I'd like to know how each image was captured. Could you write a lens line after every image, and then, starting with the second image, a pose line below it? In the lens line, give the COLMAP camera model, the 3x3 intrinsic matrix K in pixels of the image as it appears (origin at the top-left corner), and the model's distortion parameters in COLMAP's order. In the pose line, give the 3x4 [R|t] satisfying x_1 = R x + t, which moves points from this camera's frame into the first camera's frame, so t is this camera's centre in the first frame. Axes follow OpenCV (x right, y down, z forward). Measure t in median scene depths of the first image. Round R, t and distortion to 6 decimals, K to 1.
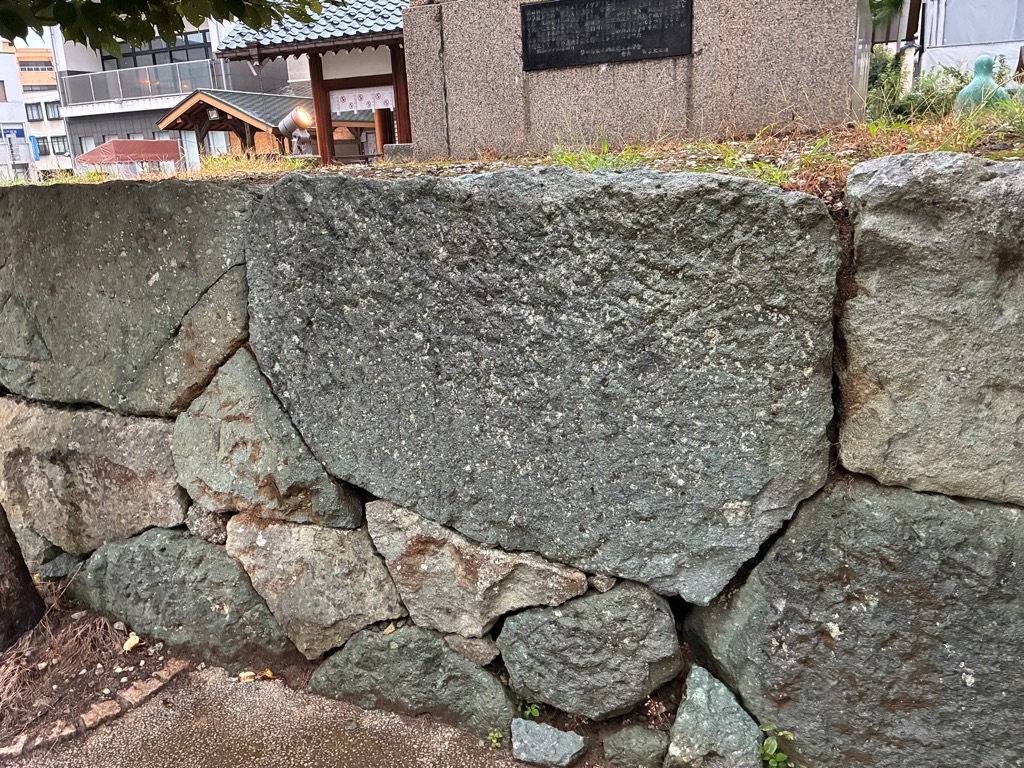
lens RADIAL K [[786.8, 0, 503.2], [0, 786.8, 382.7], [0, 0, 1]] dist [0.058082, -0.076009]
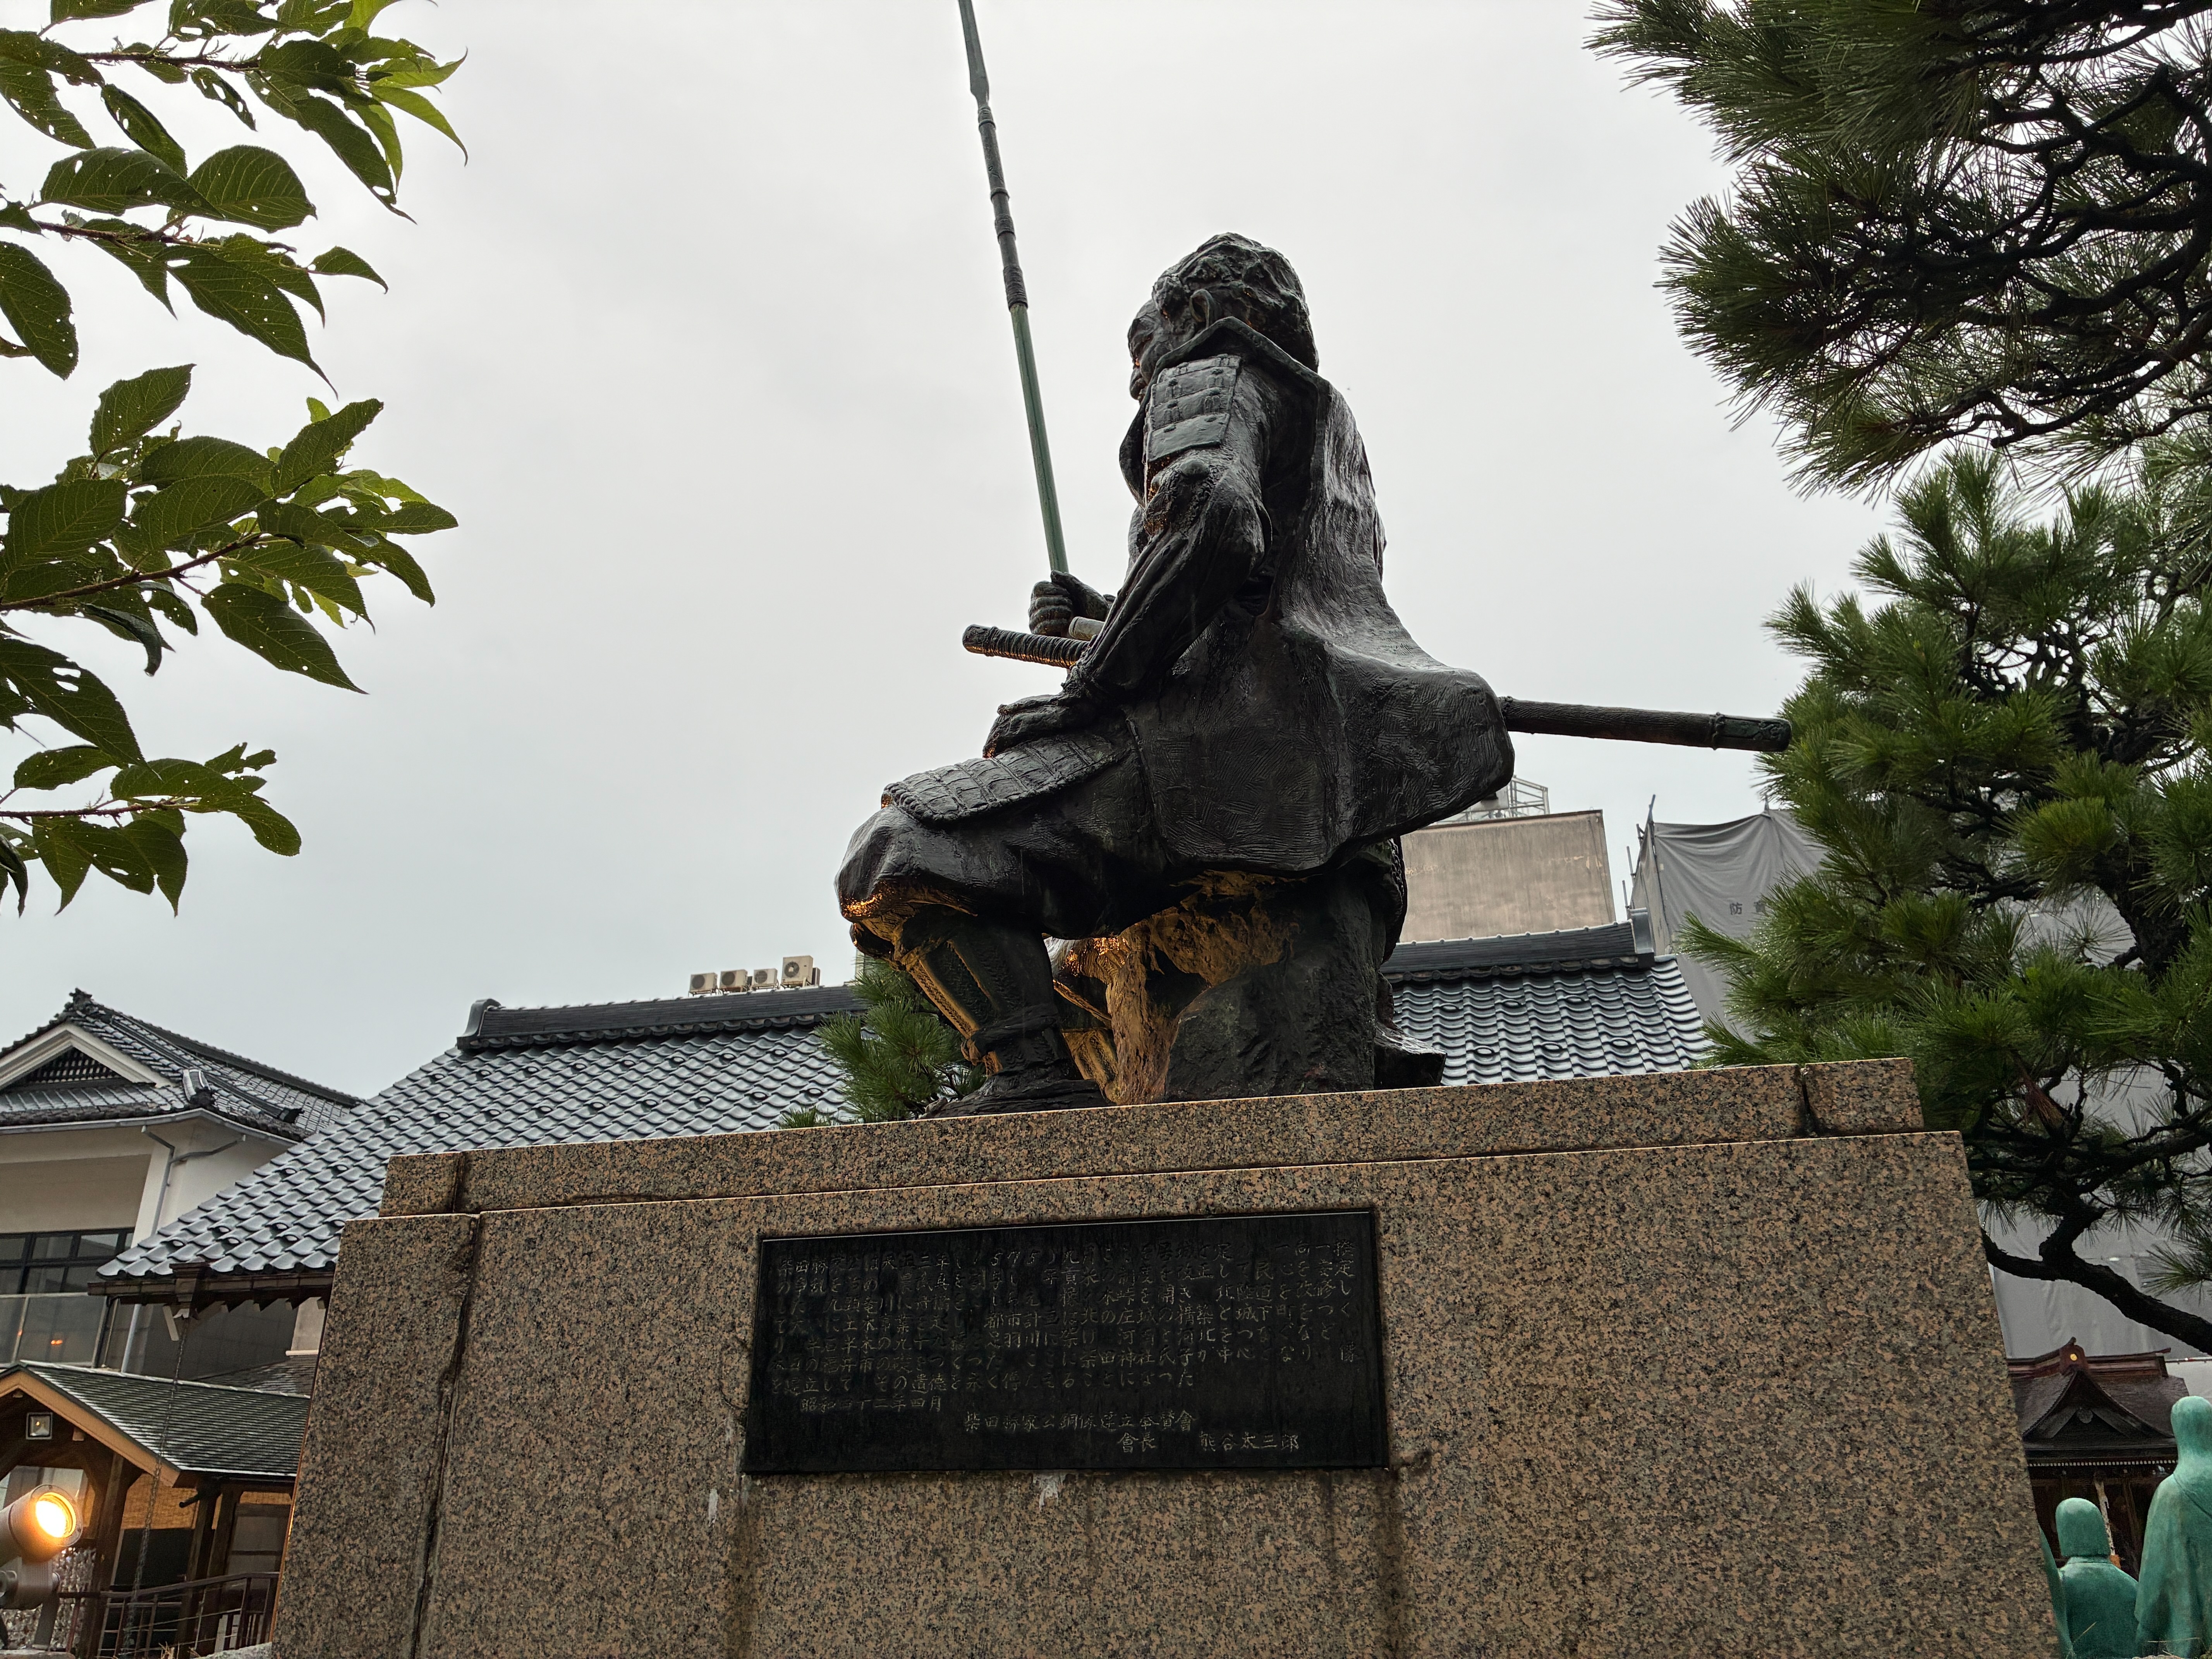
lens RADIAL K [[1699.6, 0, 1087.1], [0, 1699.6, 826.8], [0, 0, 1]] dist [0.058082, -0.076009]
pose [[0.986623, 0.104976, 0.124720, 0.045498], [-0.003707, 0.779317, -0.626619, -0.212306], [-0.162976, 0.617775, 0.769281, 0.429403]]
